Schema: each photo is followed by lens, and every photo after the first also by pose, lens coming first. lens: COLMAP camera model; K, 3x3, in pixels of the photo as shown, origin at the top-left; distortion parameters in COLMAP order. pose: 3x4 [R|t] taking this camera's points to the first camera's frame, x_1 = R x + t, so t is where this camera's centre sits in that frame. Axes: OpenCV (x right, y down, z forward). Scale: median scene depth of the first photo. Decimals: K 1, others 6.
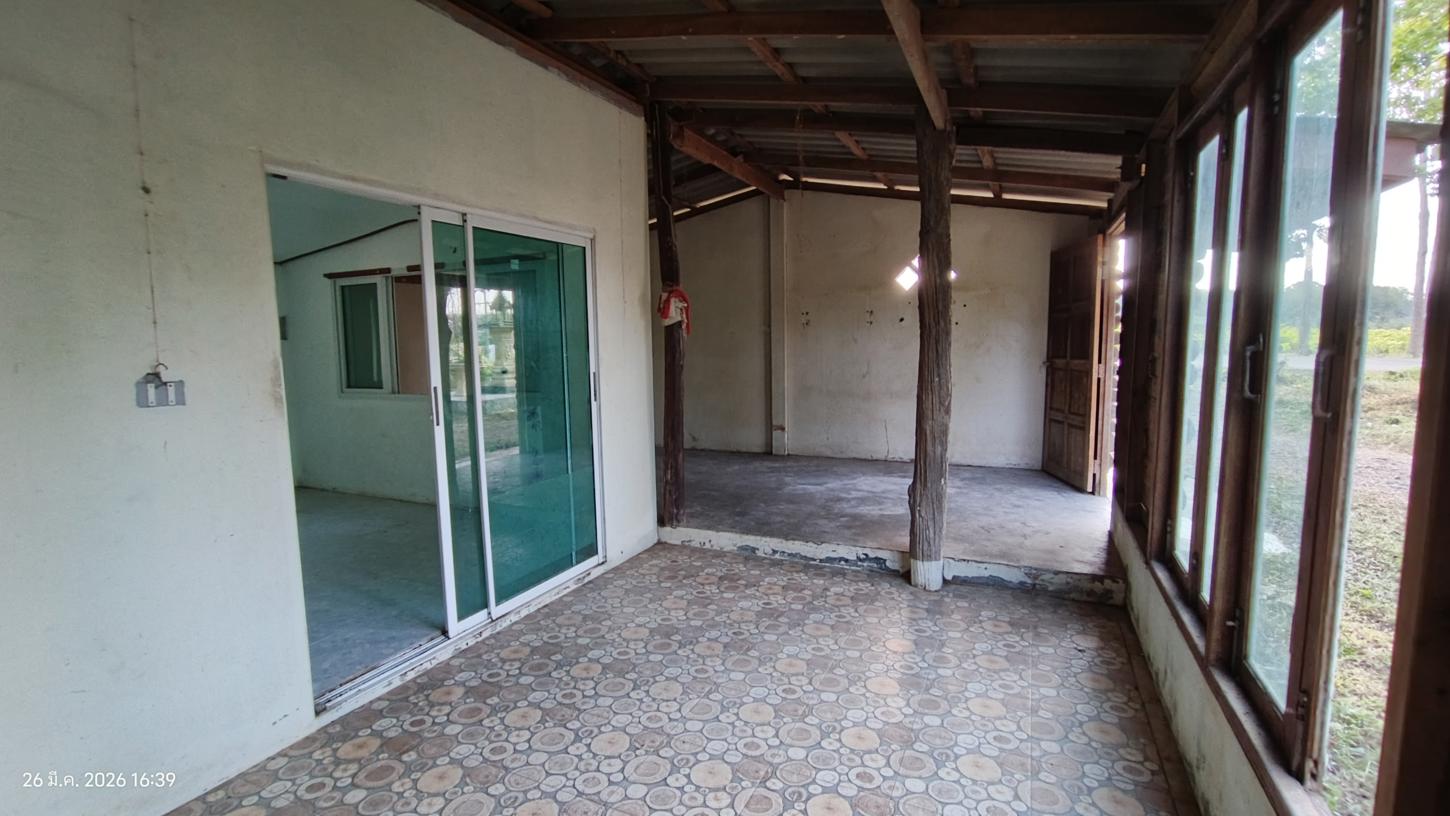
lens RADIAL K [[664.4, 0, 717.0], [0, 664.4, 405.8], [0, 0, 1]] dist [-0.013184, 0.004212]
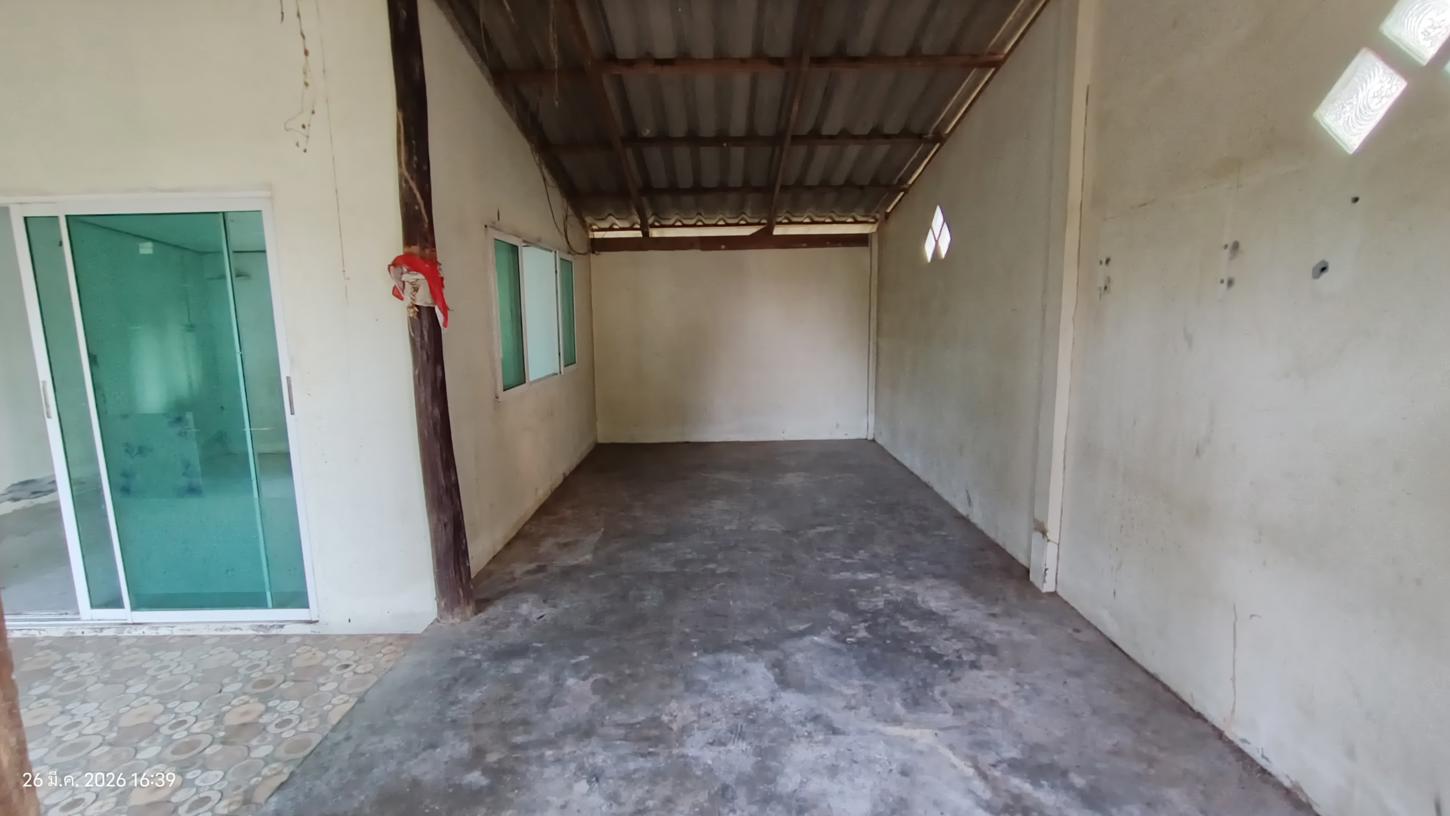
lens RADIAL K [[664.4, 0, 725.0], [0, 664.4, 410.2], [0, 0, 1]] dist [-0.013184, 0.004212]
pose [[0.424122, 0.148115, -0.893410, 0.706755], [-0.080140, 0.988803, 0.125886, -0.148144], [0.902052, 0.018207, 0.431243, 1.130321]]
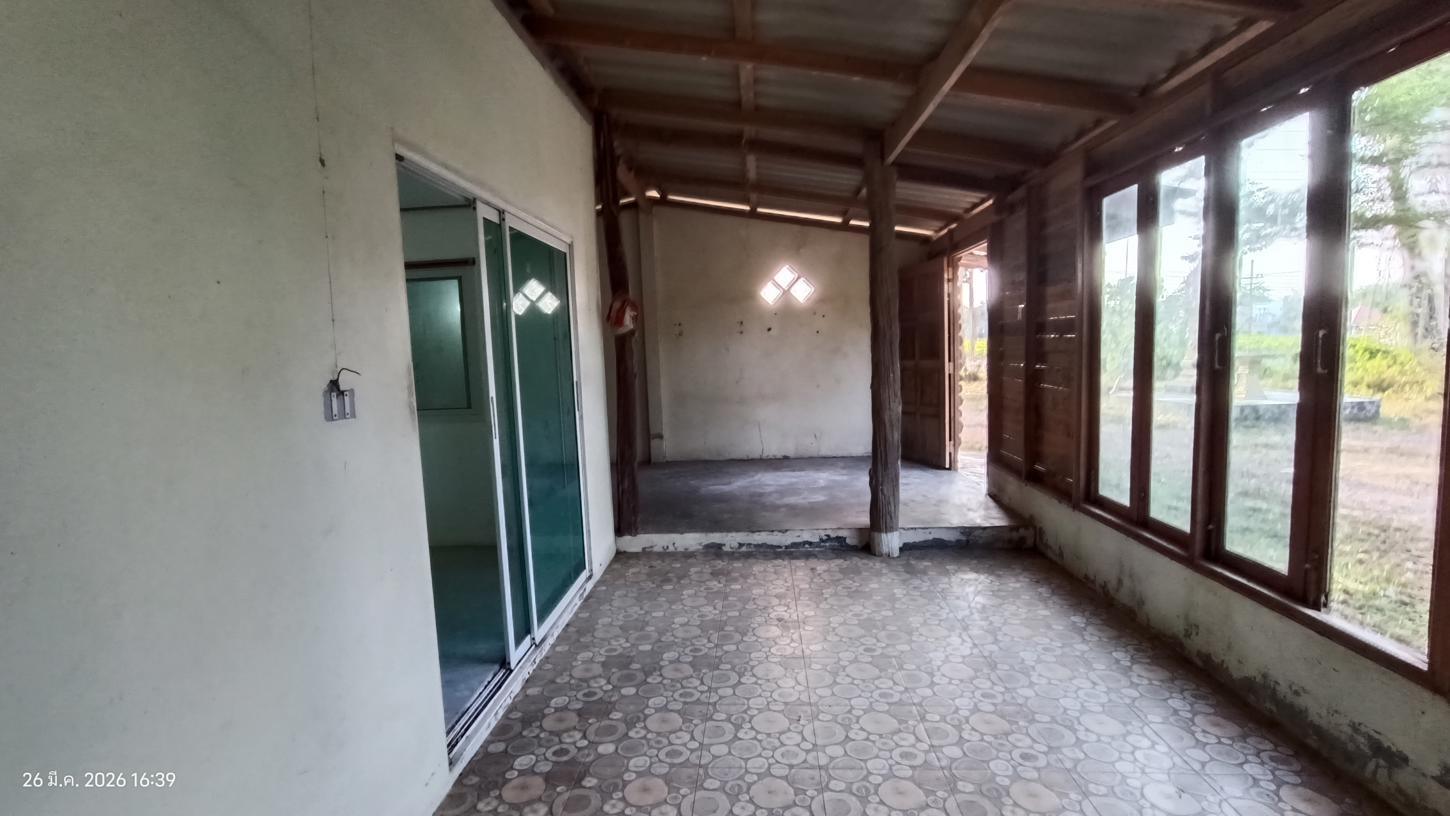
lens RADIAL K [[664.4, 0, 717.9], [0, 664.4, 403.1], [0, 0, 1]] dist [-0.013184, 0.004212]
pose [[0.930045, -0.048148, 0.364276, -0.349913], [0.058701, 0.998114, -0.017948, 0.011384], [-0.362725, 0.038076, 0.931118, 0.020130]]
